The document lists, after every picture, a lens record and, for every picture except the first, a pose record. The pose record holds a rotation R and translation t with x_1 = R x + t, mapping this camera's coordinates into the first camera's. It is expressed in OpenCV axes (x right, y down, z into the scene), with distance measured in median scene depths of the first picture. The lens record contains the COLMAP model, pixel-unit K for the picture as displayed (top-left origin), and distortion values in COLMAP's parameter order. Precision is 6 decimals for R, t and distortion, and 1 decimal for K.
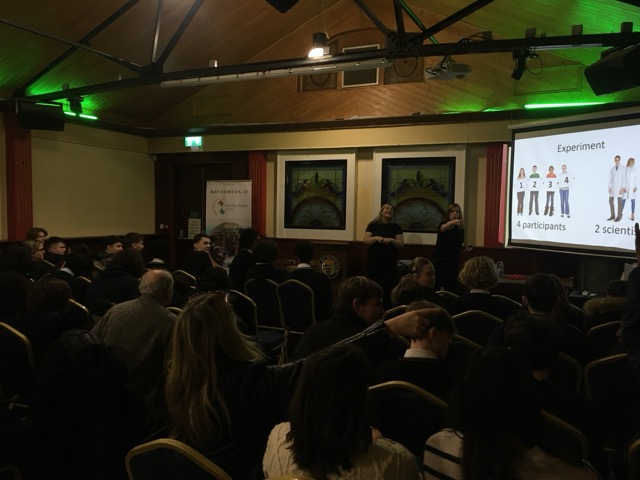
lens RADIAL K [[541.3, 0, 320.0], [0, 541.3, 240.0], [0, 0, 1]] dist [0.084259, -0.108676]
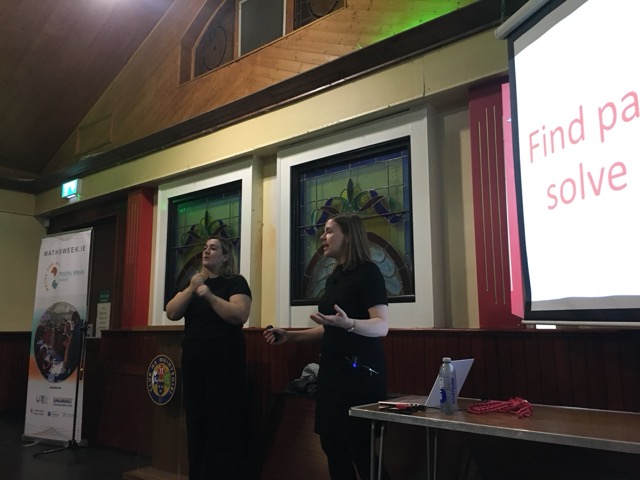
lens RADIAL K [[541.3, 0, 320.0], [0, 541.3, 240.0], [0, 0, 1]] dist [0.084259, -0.108676]
pose [[0.964640, -0.062707, -0.256003, 0.306064], [0.007579, 0.977484, -0.210872, 0.034302], [0.263462, 0.201475, 0.943396, 0.593059]]
